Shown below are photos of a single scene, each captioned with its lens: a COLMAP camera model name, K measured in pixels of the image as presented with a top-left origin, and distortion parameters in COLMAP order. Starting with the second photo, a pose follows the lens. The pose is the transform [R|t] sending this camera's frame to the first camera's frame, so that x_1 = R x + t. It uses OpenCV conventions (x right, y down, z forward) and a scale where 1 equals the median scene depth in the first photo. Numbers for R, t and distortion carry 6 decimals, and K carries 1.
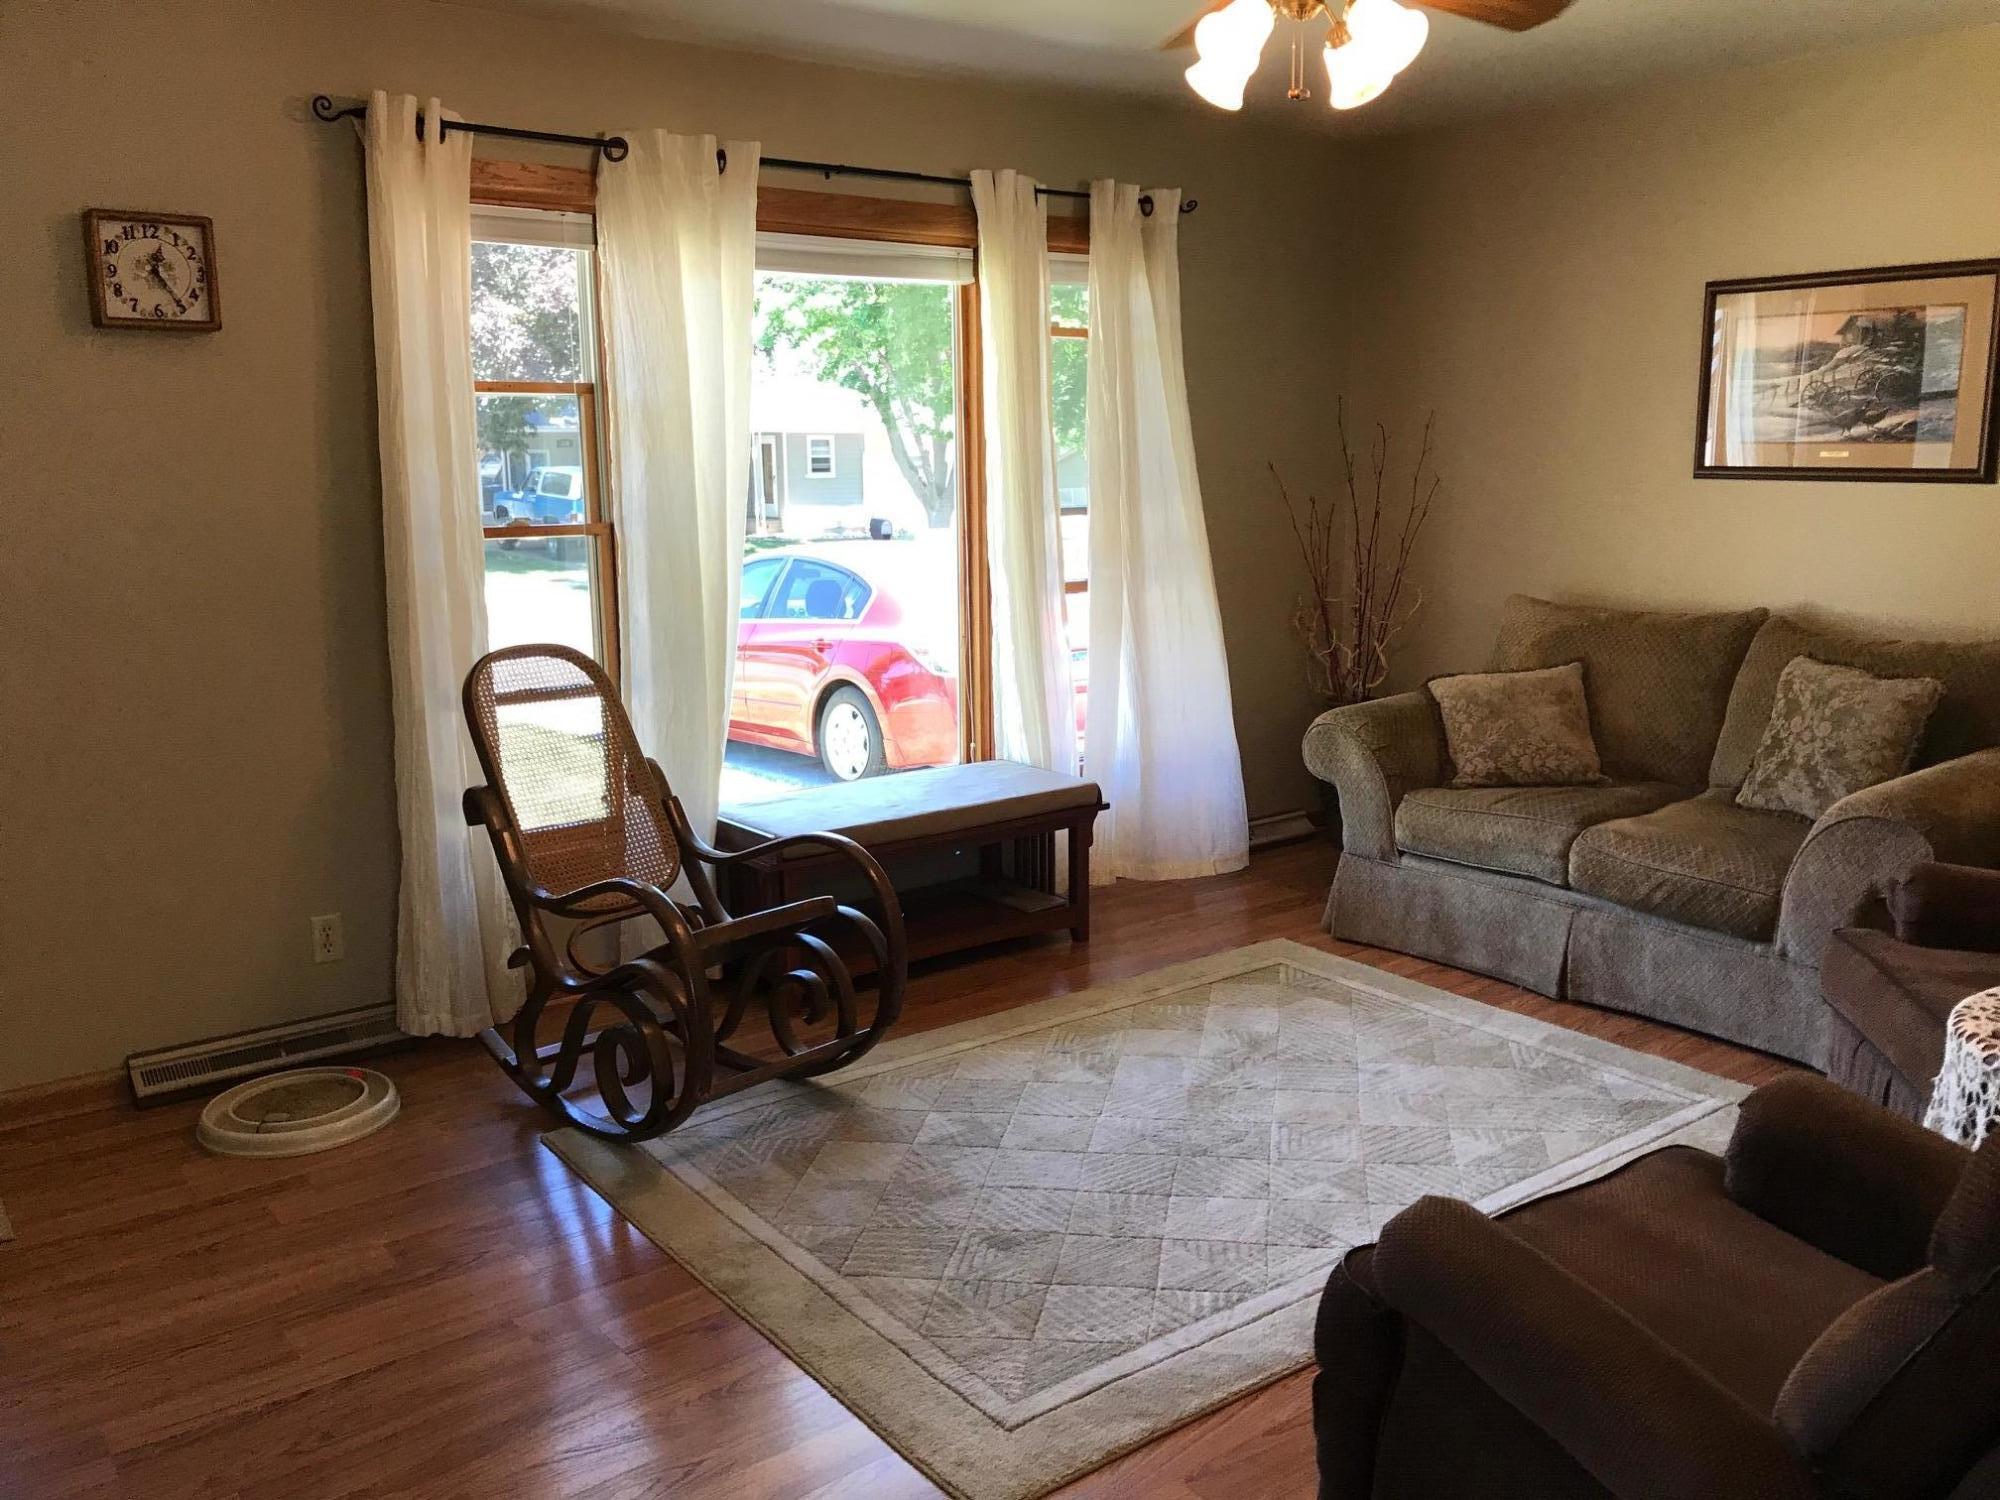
lens RADIAL K [[1637.8, 0, 1020.4], [0, 1637.8, 744.9], [0, 0, 1]] dist [0.023297, -0.025812]
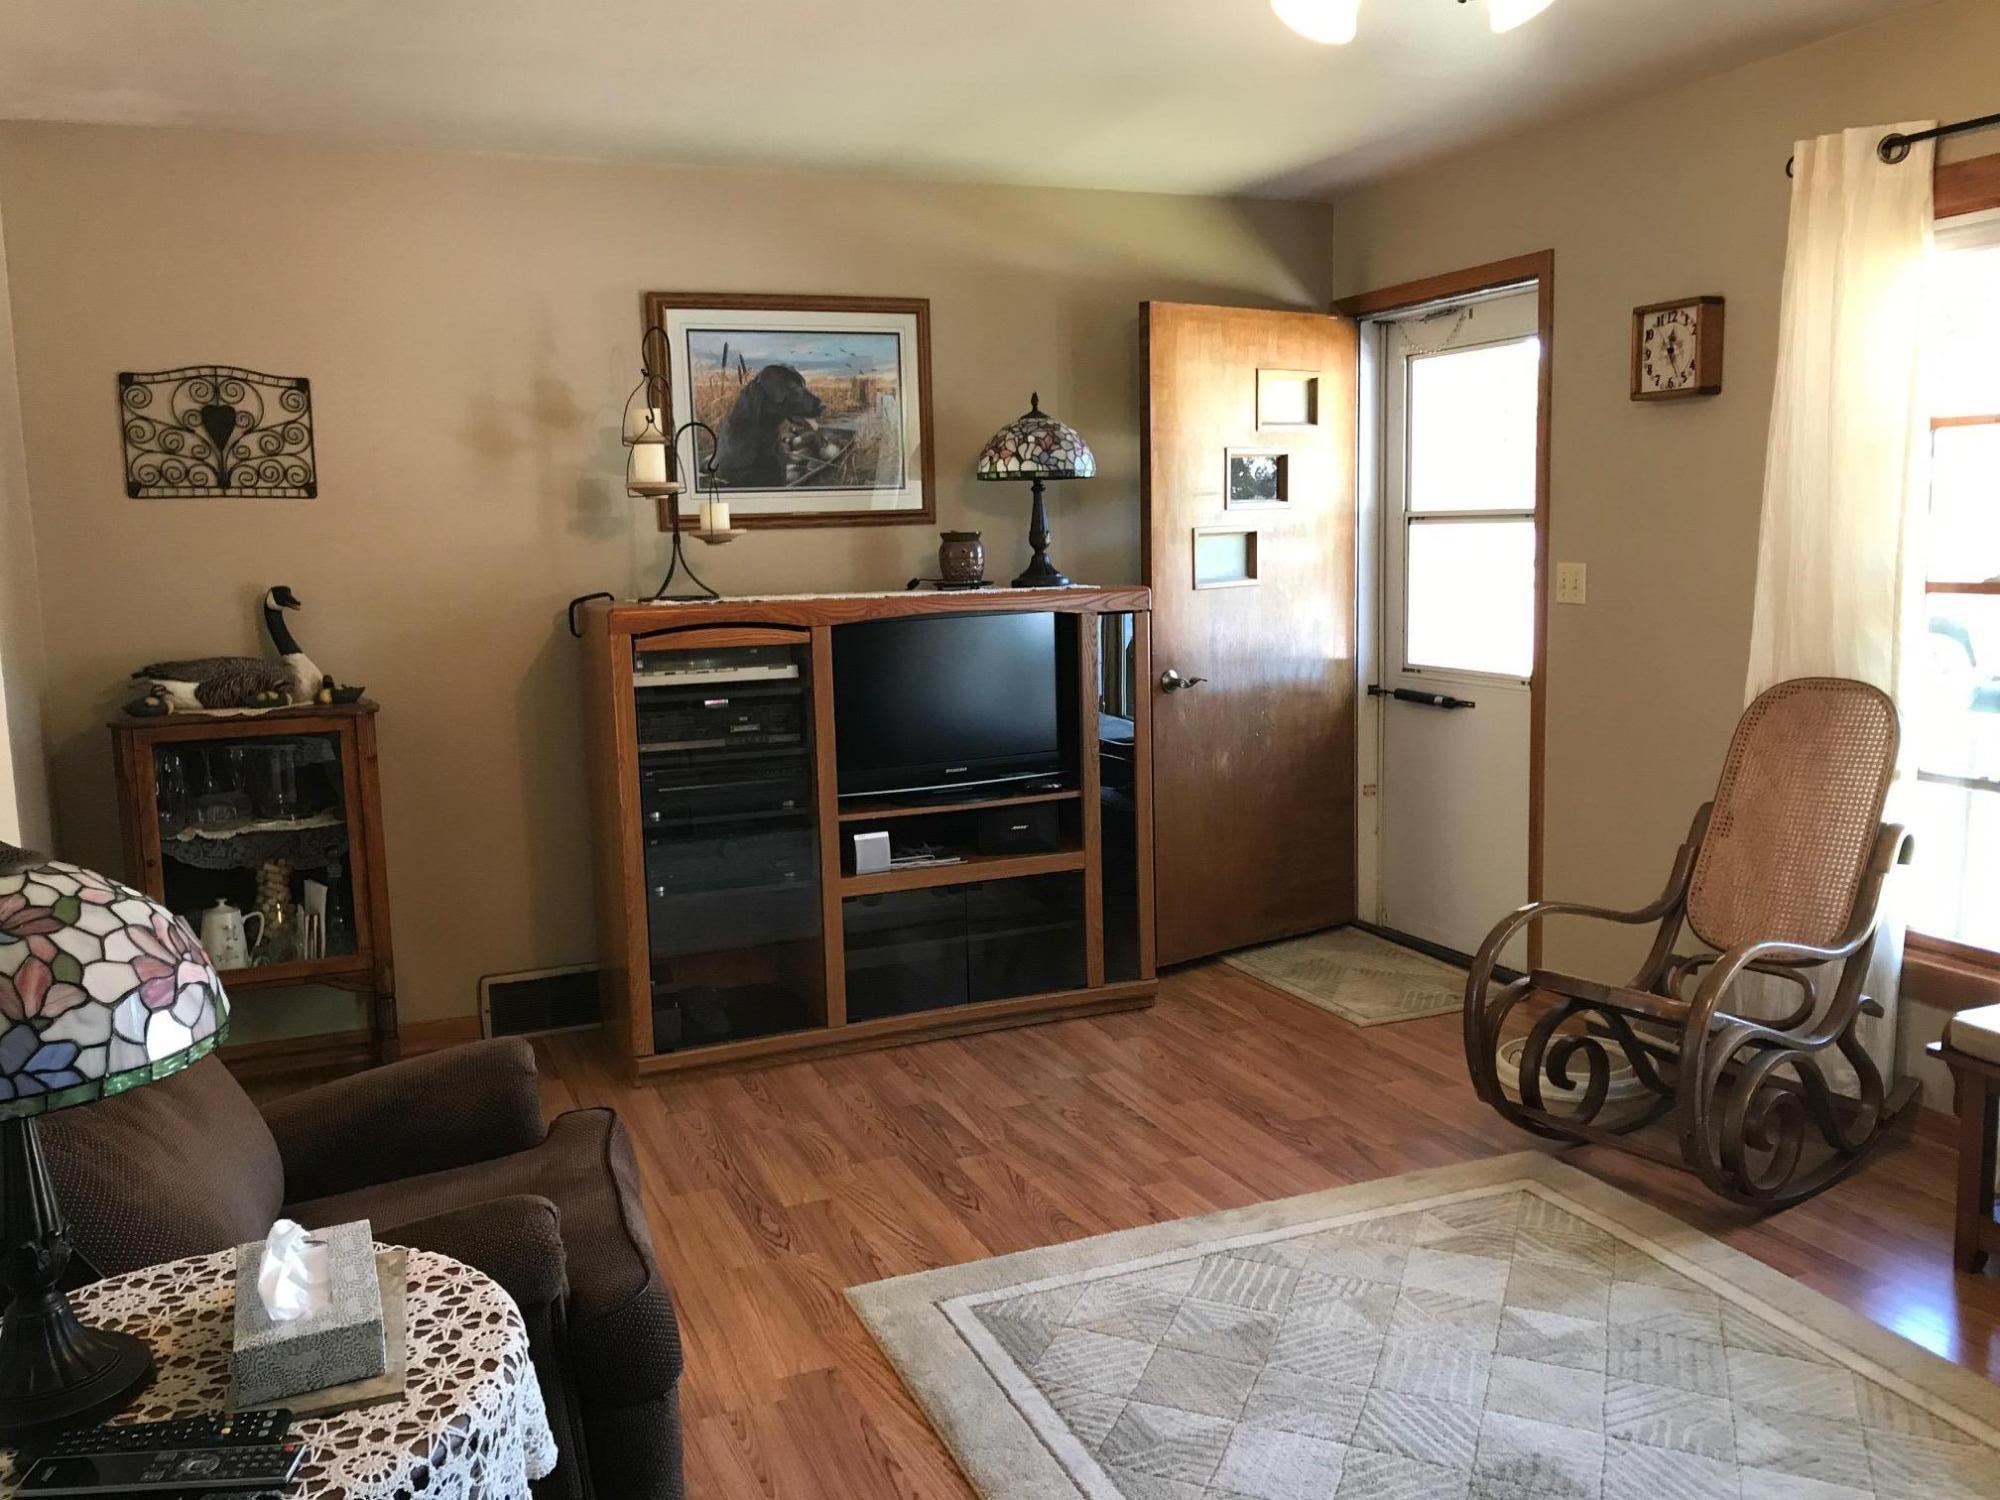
lens RADIAL K [[1637.8, 0, 1000.1], [0, 1637.8, 746.8], [0, 0, 1]] dist [0.023297, -0.025812]
pose [[-0.261793, 0.150069, -0.953385, 0.659604], [-0.144194, 0.970668, 0.192384, -0.144665], [0.954292, 0.187837, -0.232475, 0.744850]]
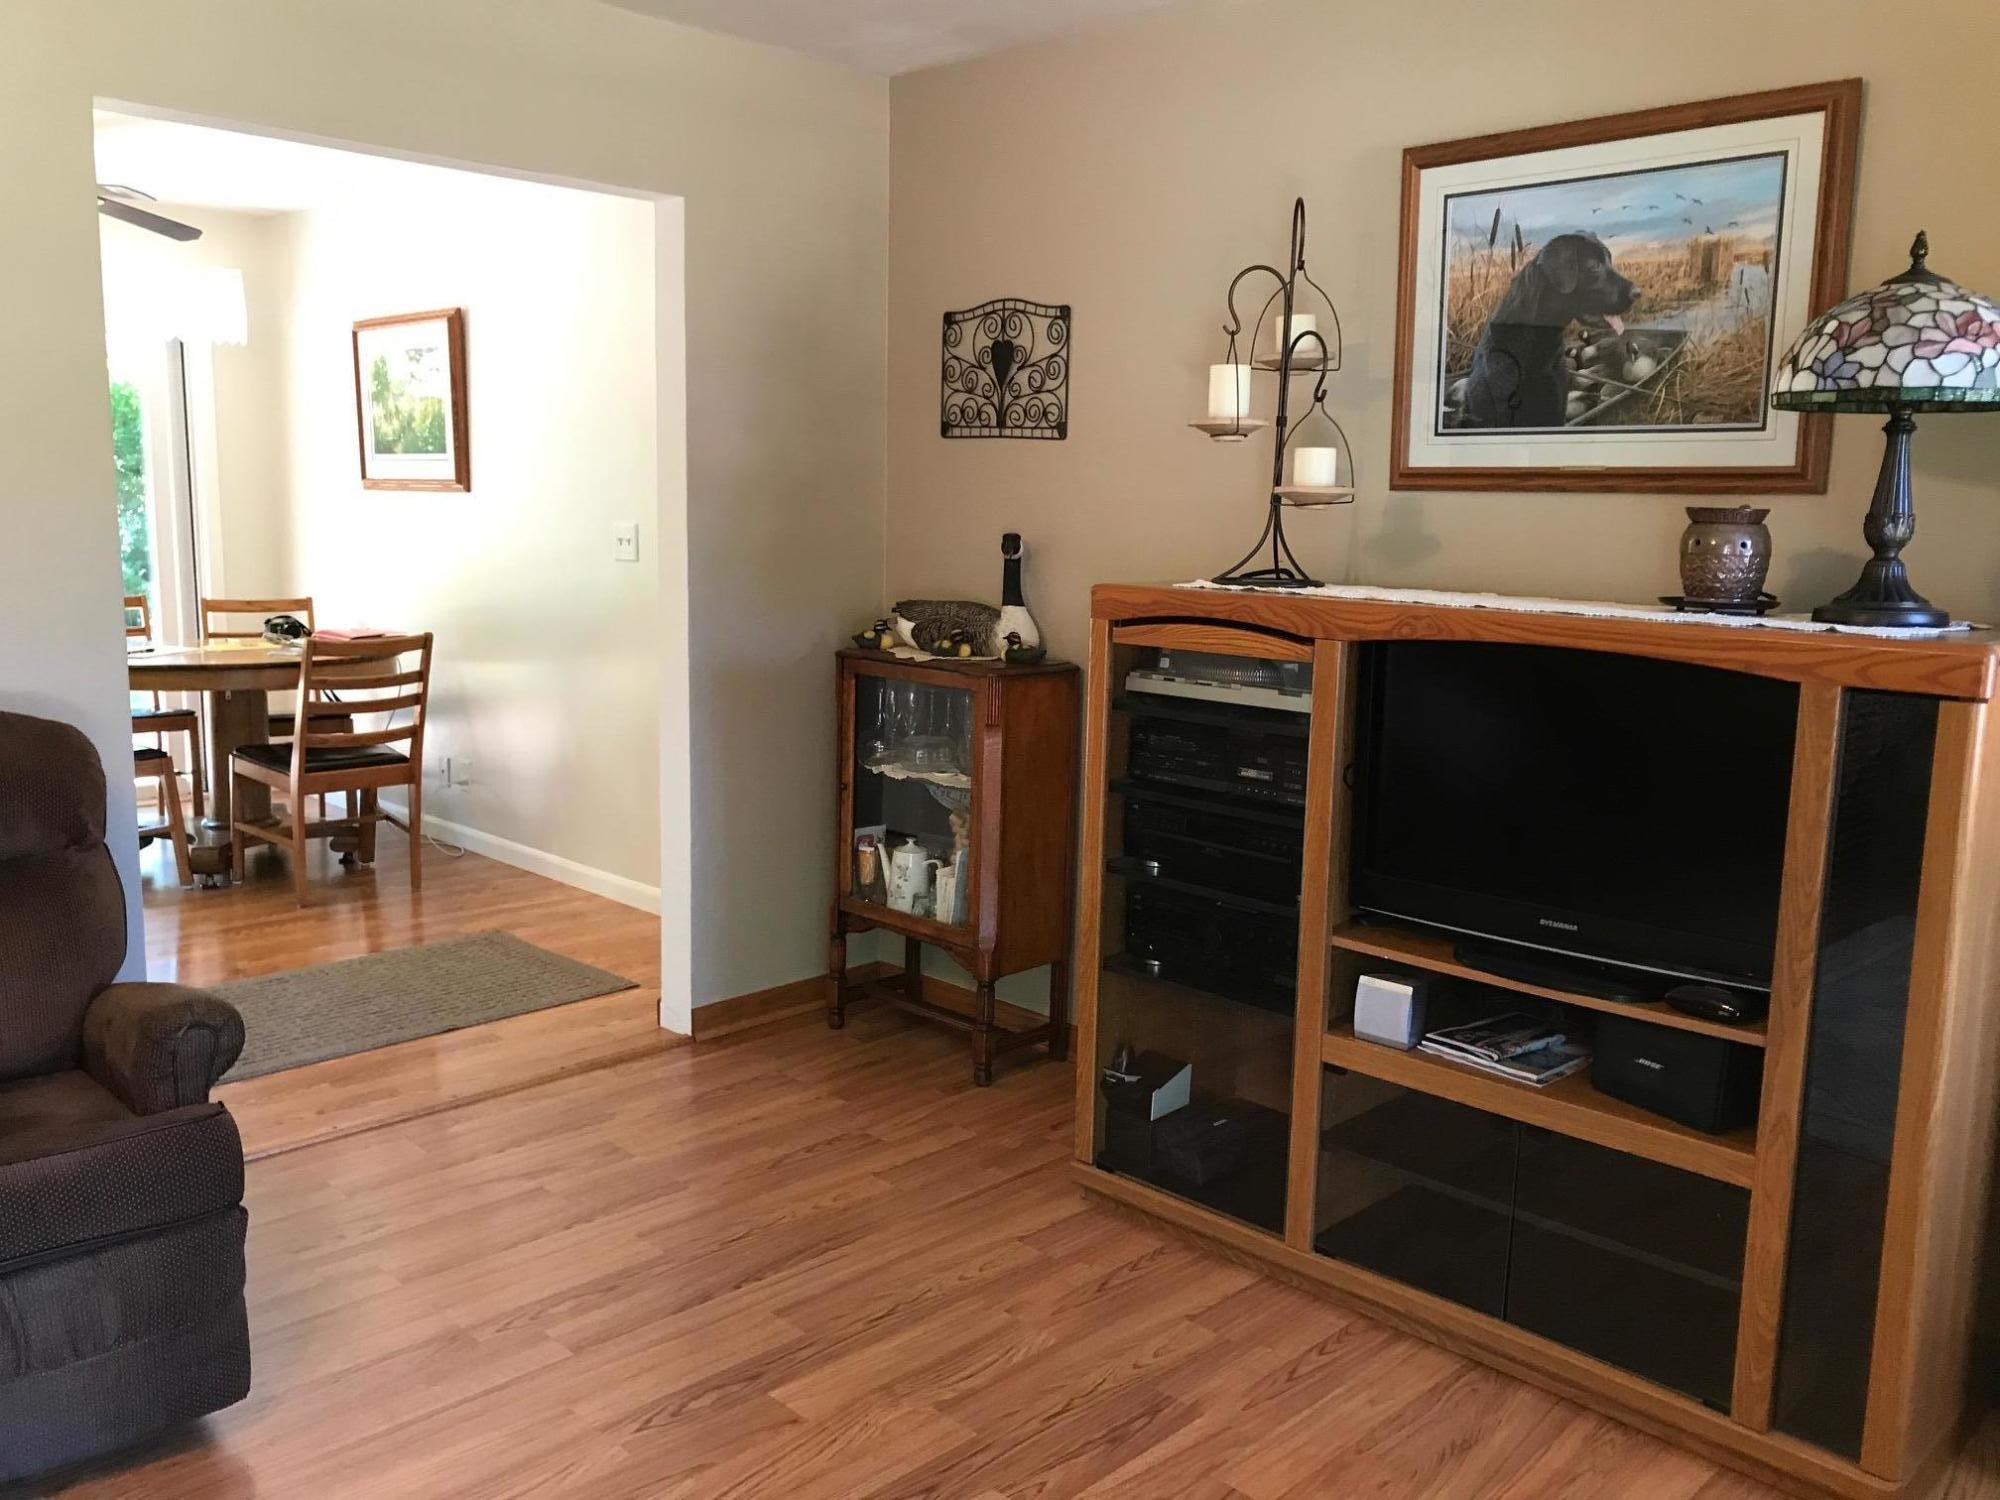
lens RADIAL K [[1637.8, 0, 948.9], [0, 1637.8, 741.6], [0, 0, 1]] dist [0.023297, -0.025812]
pose [[-0.990894, 0.010698, -0.134221, -0.085579], [-0.033837, 0.945065, 0.325127, -0.176375], [0.130326, 0.326708, -0.936097, 1.005014]]
